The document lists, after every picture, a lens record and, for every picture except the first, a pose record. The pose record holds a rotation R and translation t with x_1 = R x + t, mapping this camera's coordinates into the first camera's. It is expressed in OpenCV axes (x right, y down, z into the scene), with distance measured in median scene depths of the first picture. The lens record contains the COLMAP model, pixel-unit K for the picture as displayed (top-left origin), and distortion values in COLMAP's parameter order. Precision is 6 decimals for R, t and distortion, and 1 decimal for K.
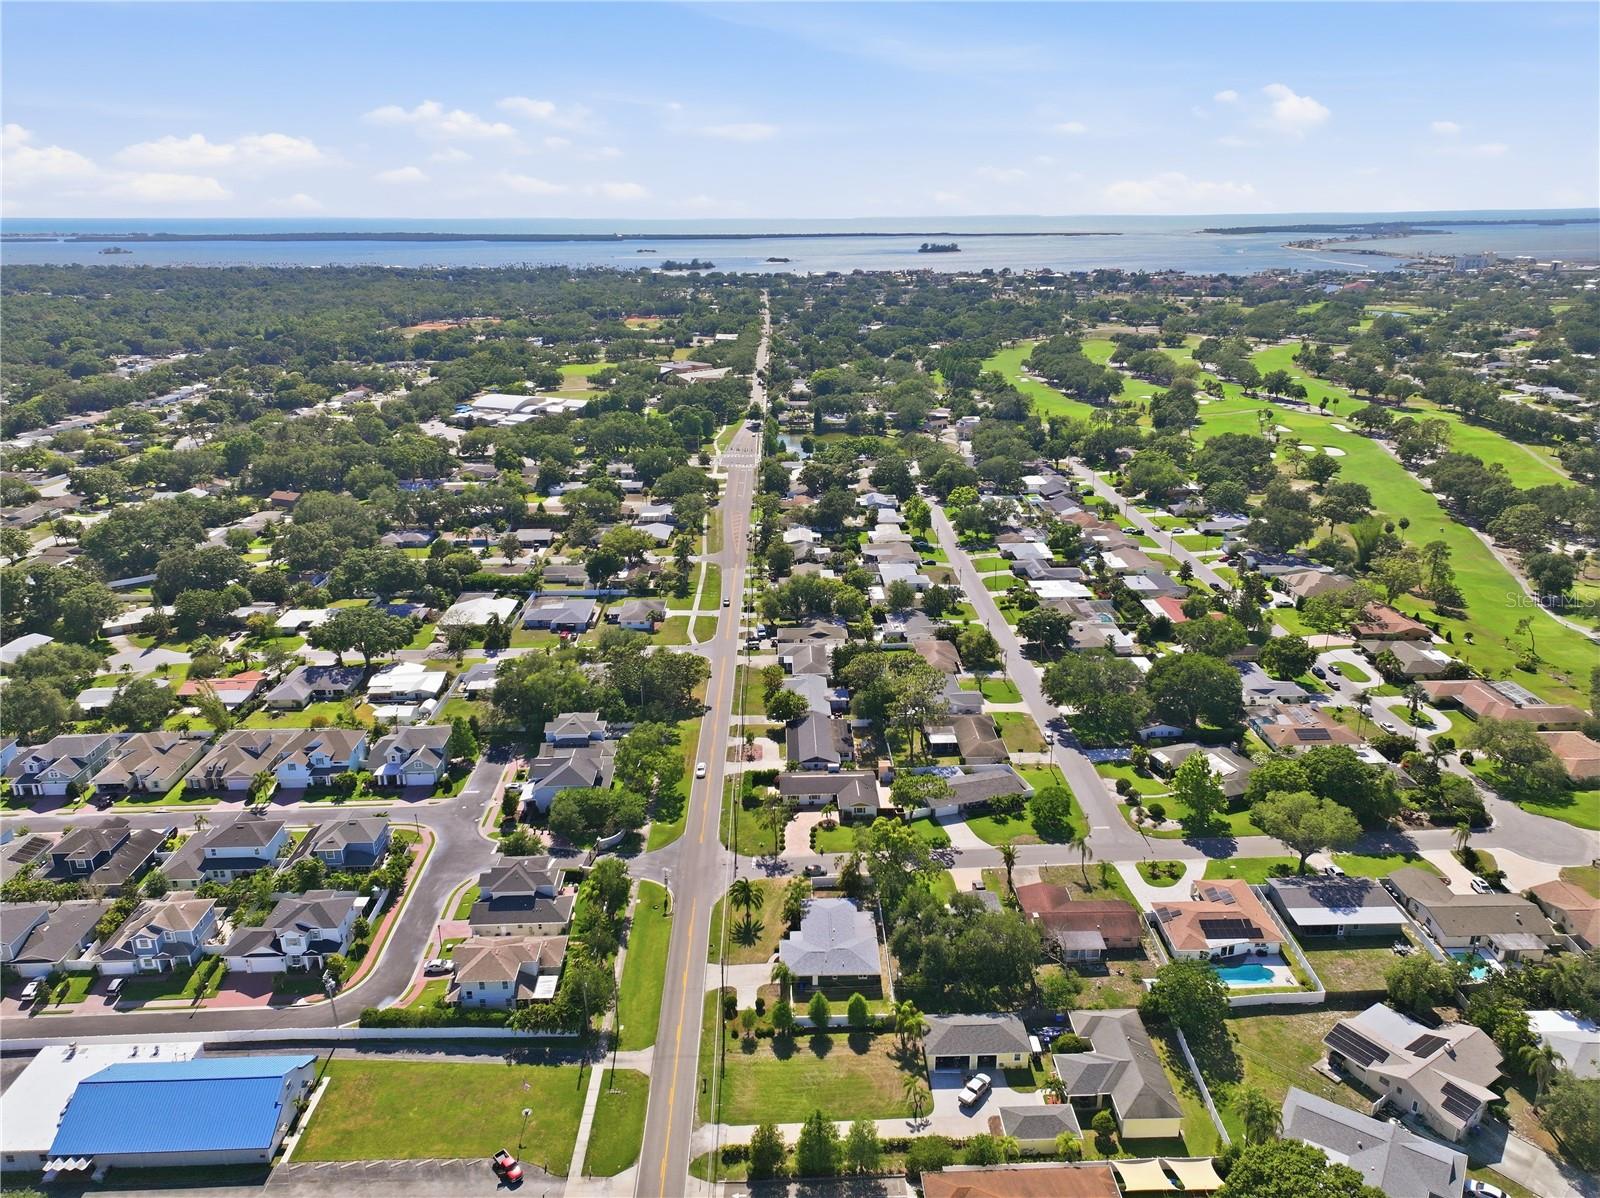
lens RADIAL K [[1106.0, 0, 798.6], [0, 1106.0, 647.9], [0, 0, 1]] dist [0.005436, 0.007520]
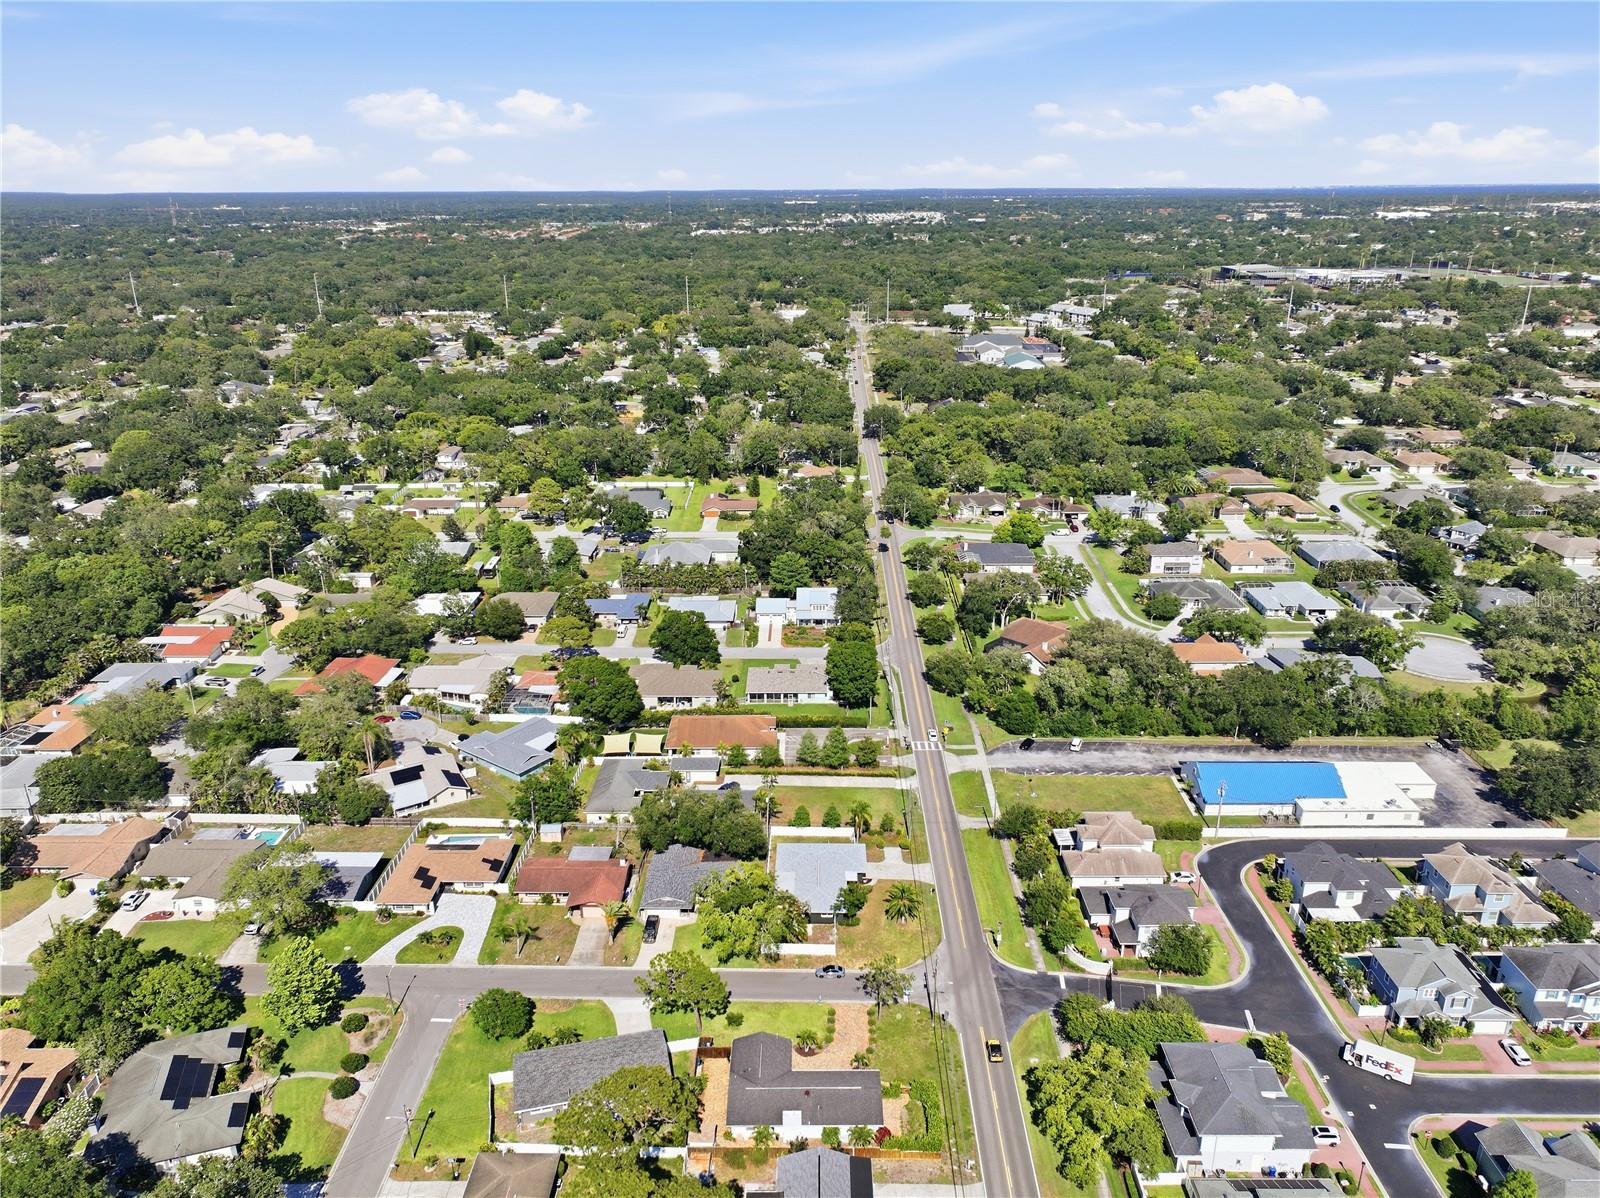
lens RADIAL K [[1119.8, 0, 796.4], [0, 1119.8, 594.5], [0, 0, 1]] dist [-0.006210, 0.038837]
pose [[-0.999276, 0.001213, 0.038024, 0.006916], [0.026525, 0.738679, 0.673535, -0.478944], [-0.027271, 0.674056, -0.738176, 1.183828]]
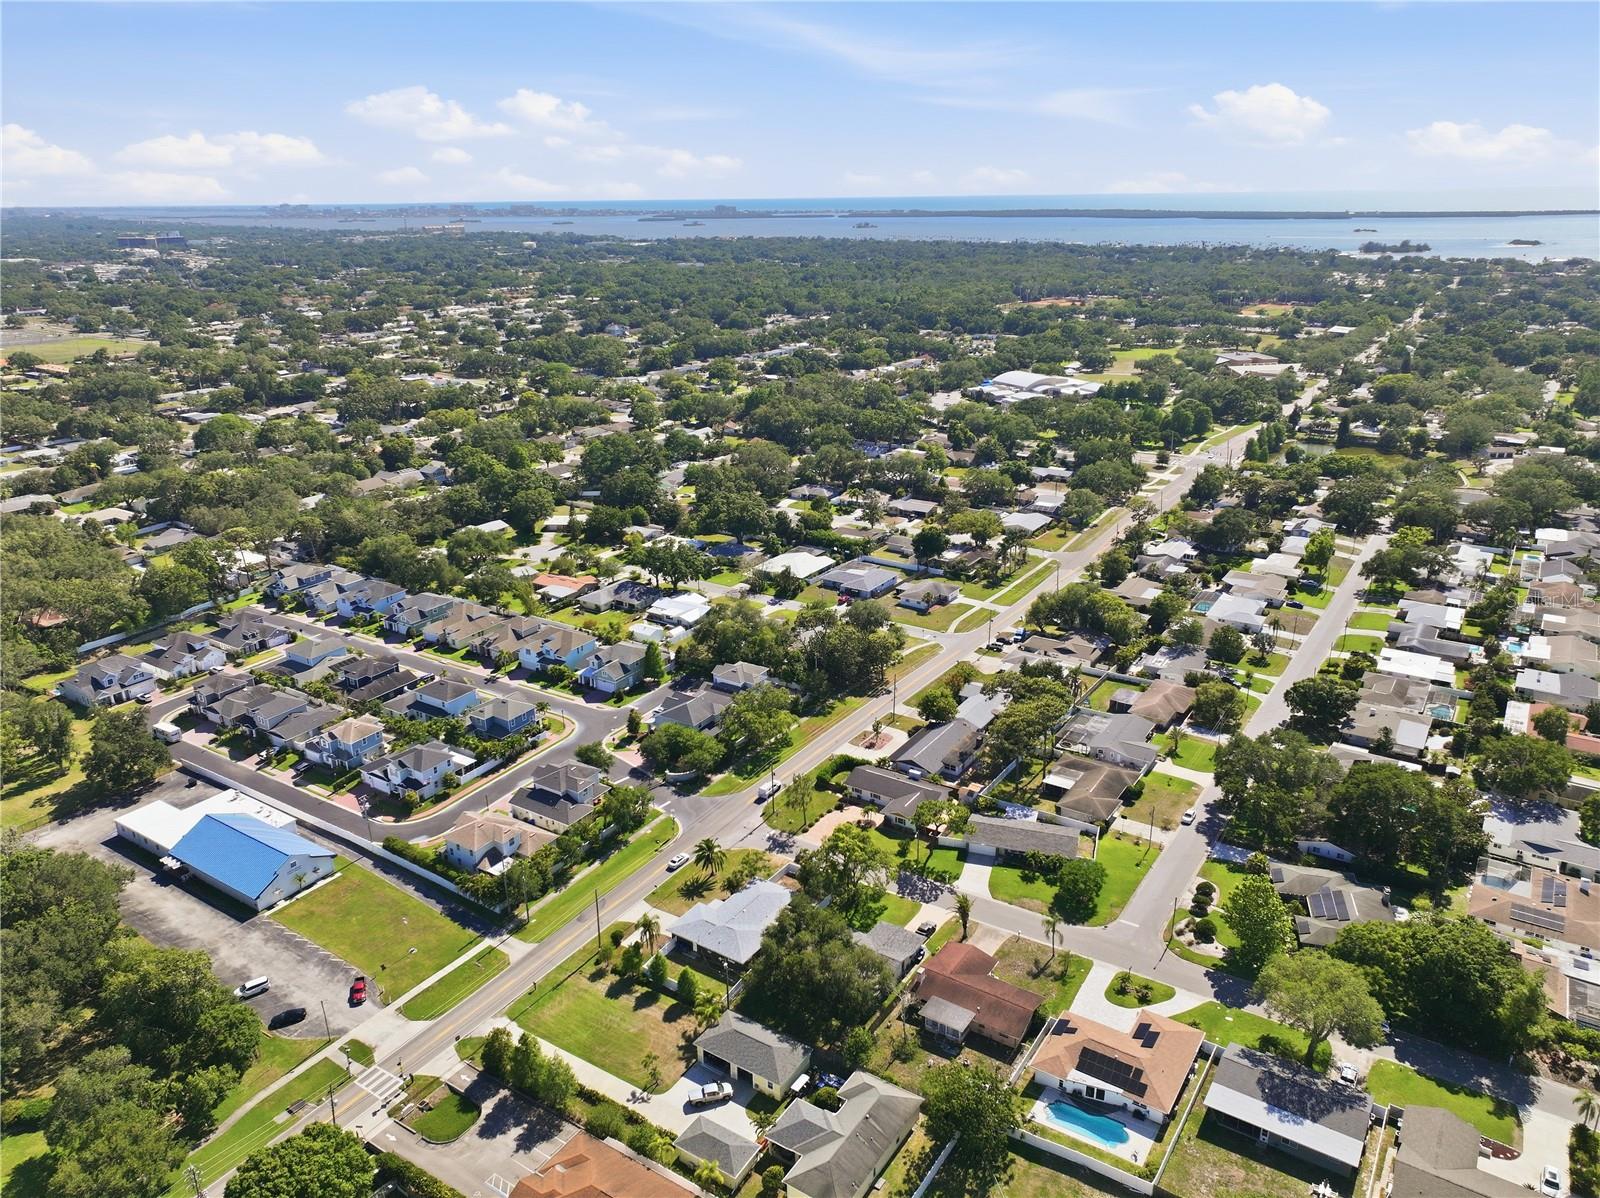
lens RADIAL K [[1106.0, 0, 798.6], [0, 1106.0, 647.9], [0, 0, 1]] dist [0.005436, 0.007520]
pose [[0.818958, 0.215315, -0.531928, 0.412657], [-0.205434, 0.975511, 0.078584, -0.051307], [0.535821, 0.044919, 0.843136, 0.119792]]
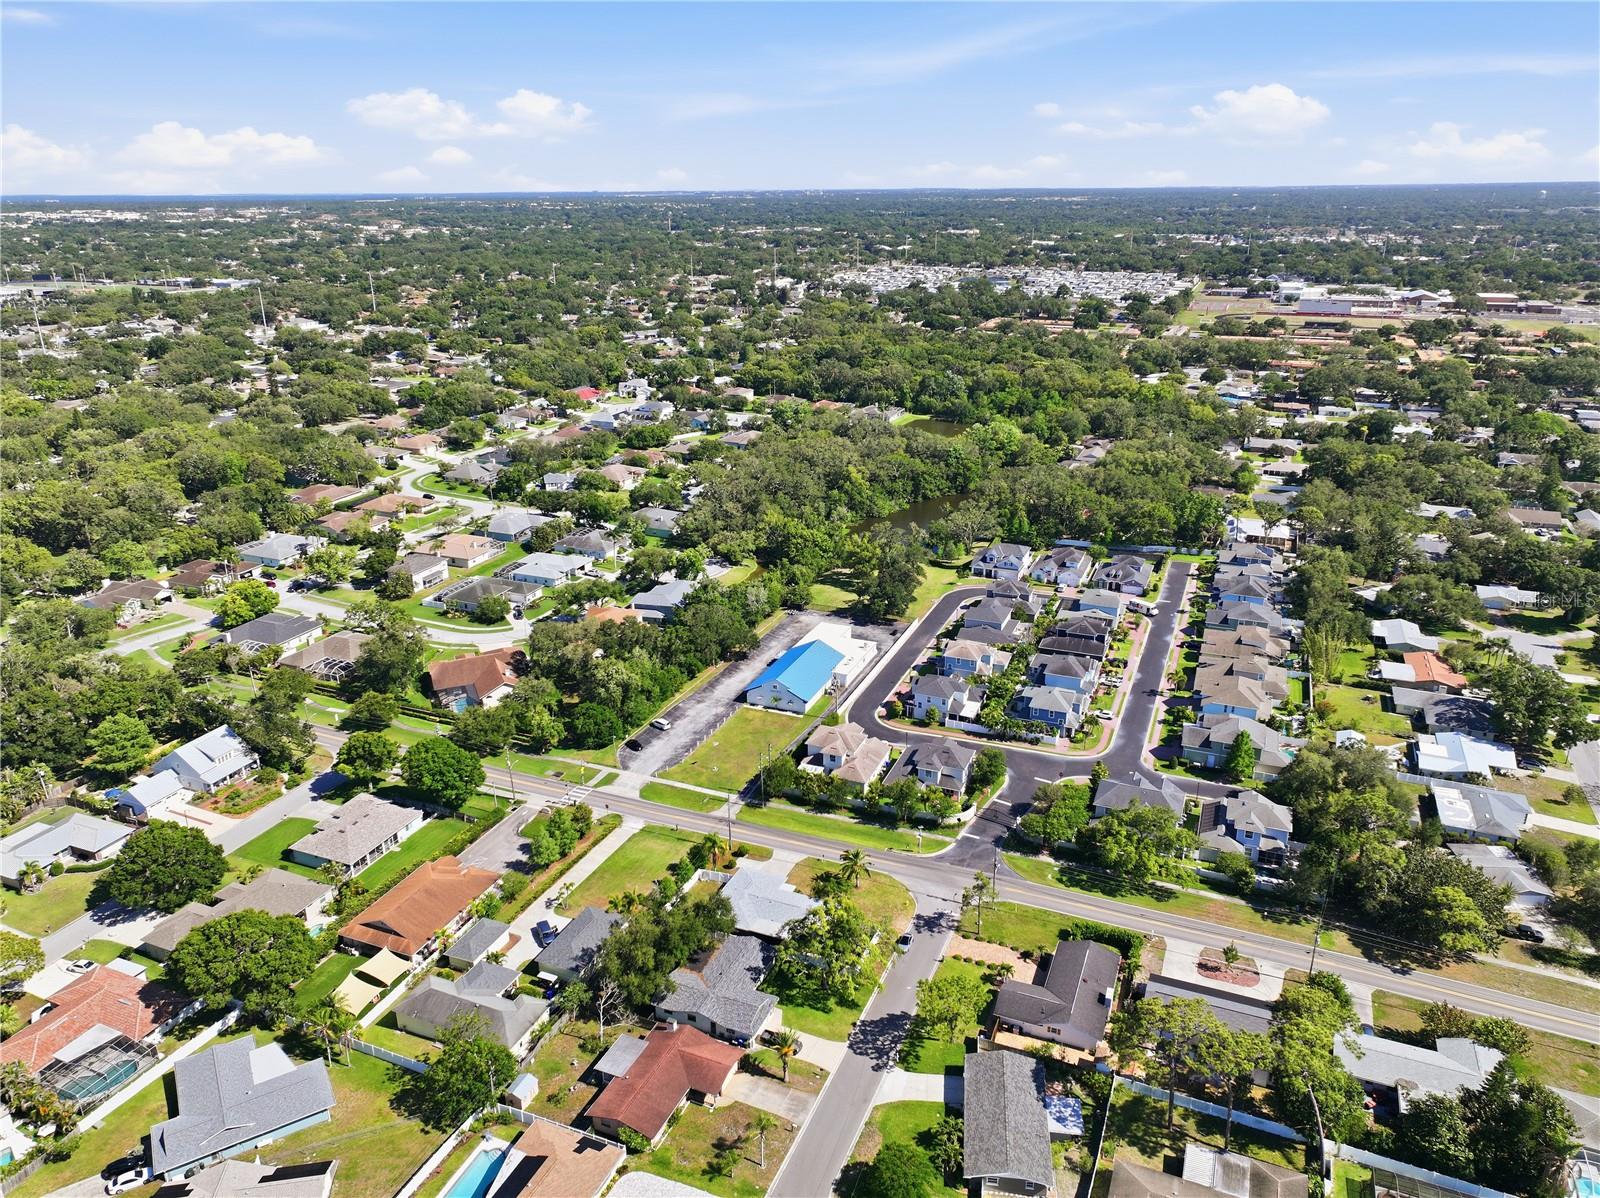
lens RADIAL K [[1106.0, 0, 798.6], [0, 1106.0, 647.9], [0, 0, 1]] dist [0.005436, 0.007520]
pose [[-0.410568, 0.364734, -0.835705, 0.572402], [-0.333901, 0.792716, 0.510012, -0.329841], [0.848495, 0.488437, -0.203679, 0.819601]]
